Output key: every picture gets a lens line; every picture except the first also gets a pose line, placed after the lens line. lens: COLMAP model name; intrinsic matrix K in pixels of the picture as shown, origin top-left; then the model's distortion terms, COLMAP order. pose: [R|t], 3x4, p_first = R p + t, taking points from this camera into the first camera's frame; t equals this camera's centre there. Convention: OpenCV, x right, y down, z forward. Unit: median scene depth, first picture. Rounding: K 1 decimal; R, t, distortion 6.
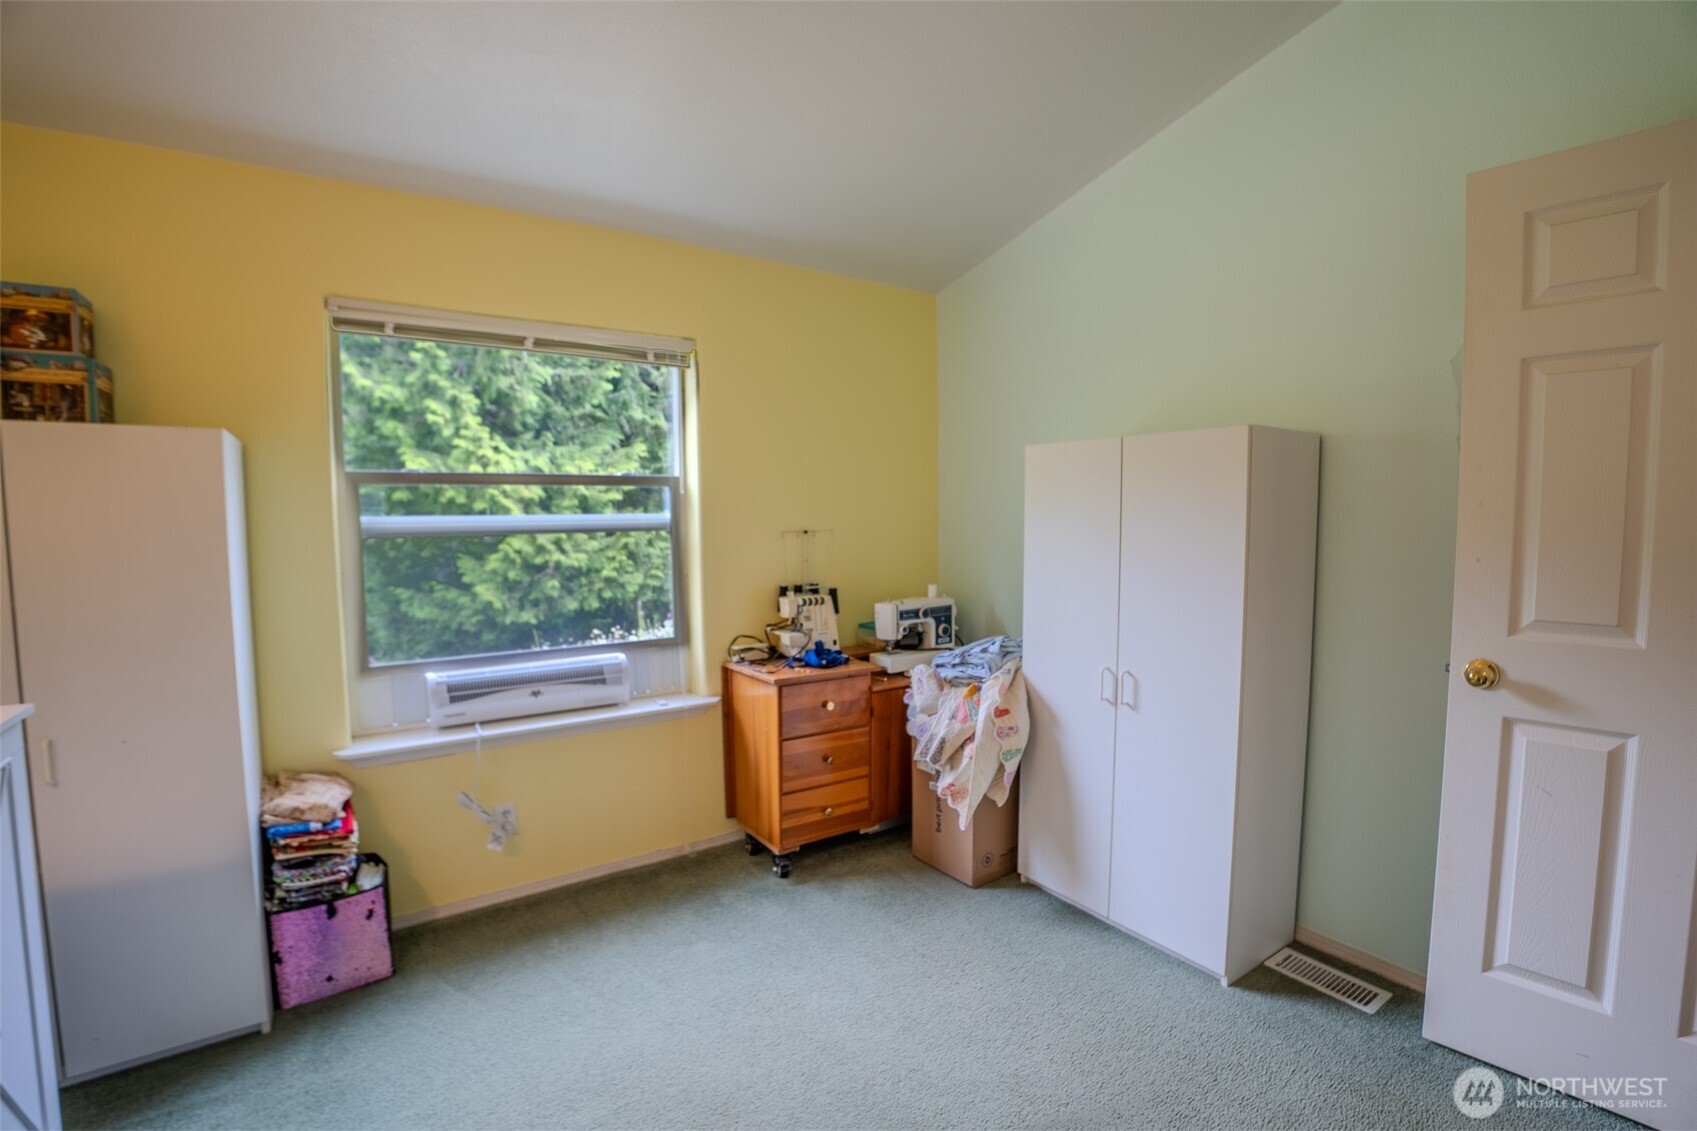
lens RADIAL K [[748.2, 0, 856.4], [0, 748.2, 555.4], [0, 0, 1]] dist [-0.062714, 0.010431]
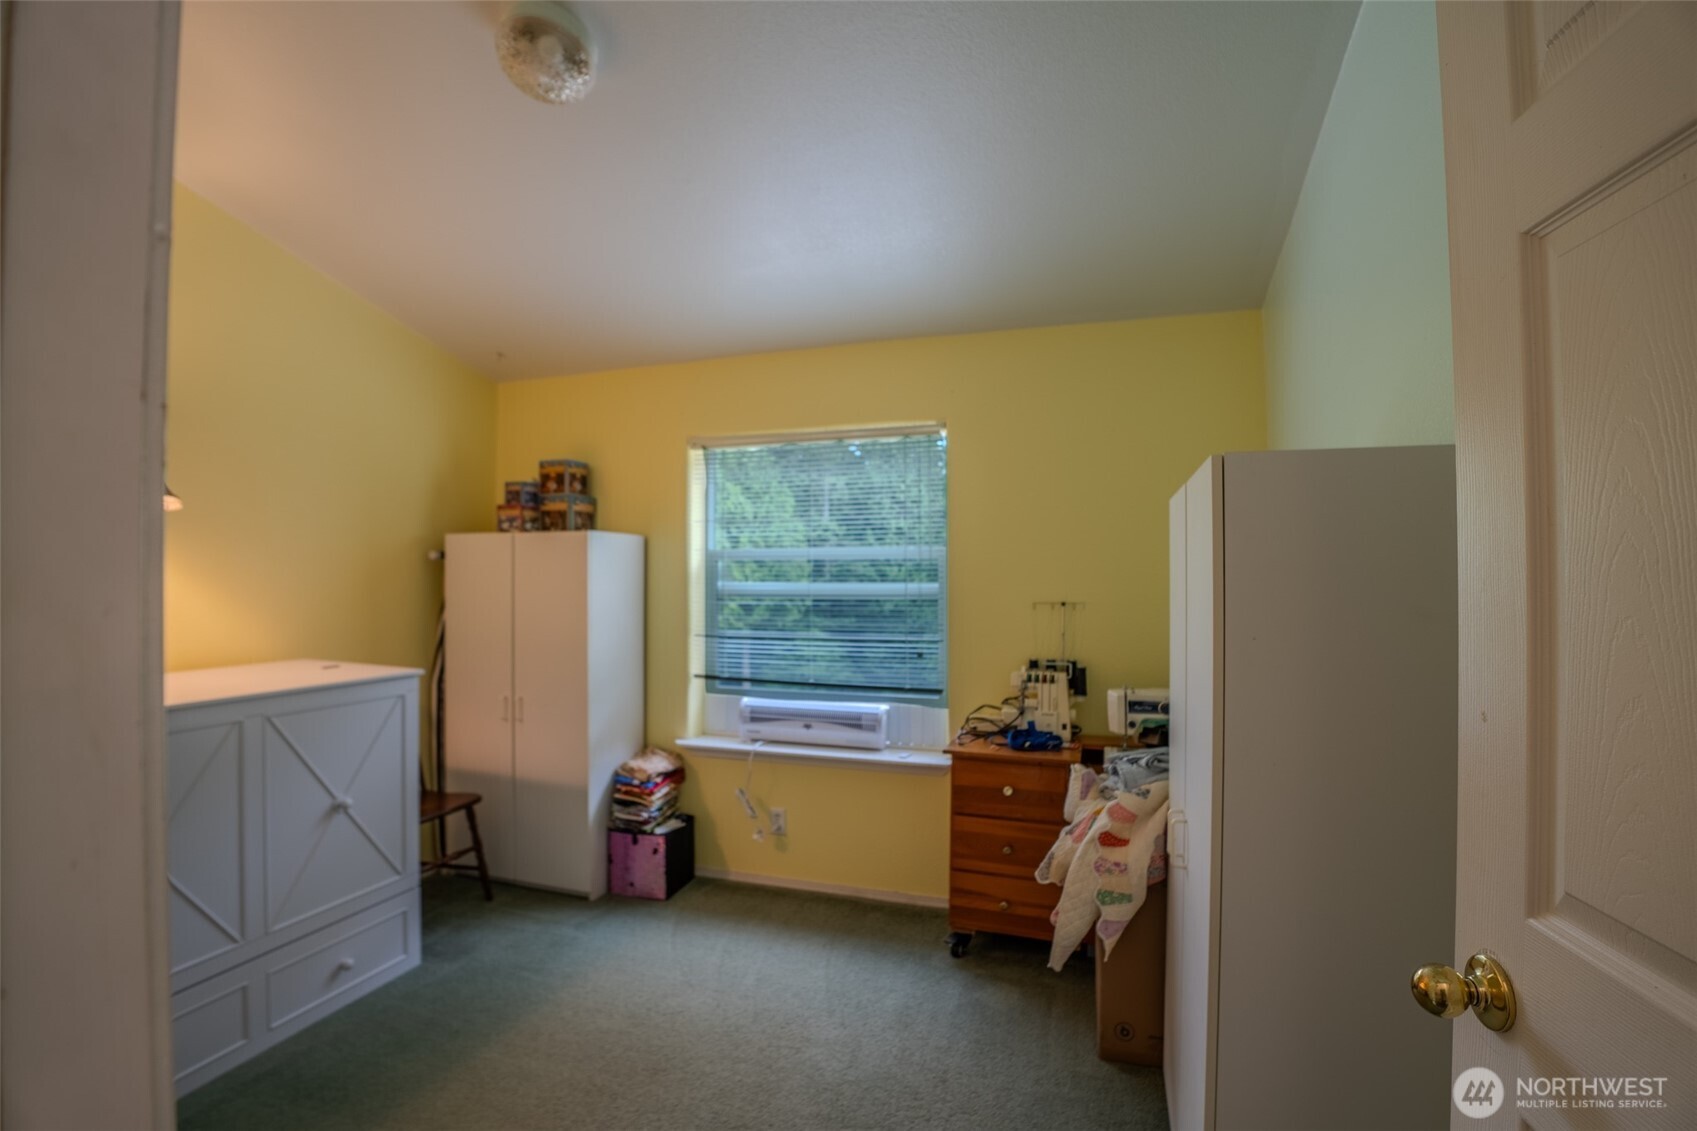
lens RADIAL K [[748.2, 0, 862.0], [0, 748.2, 571.3], [0, 0, 1]] dist [-0.062714, 0.010431]
pose [[0.613442, -0.004486, -0.789727, 0.614671], [-0.048046, 0.997920, -0.042990, -0.023988], [0.788277, 0.064315, 0.611950, 0.287766]]
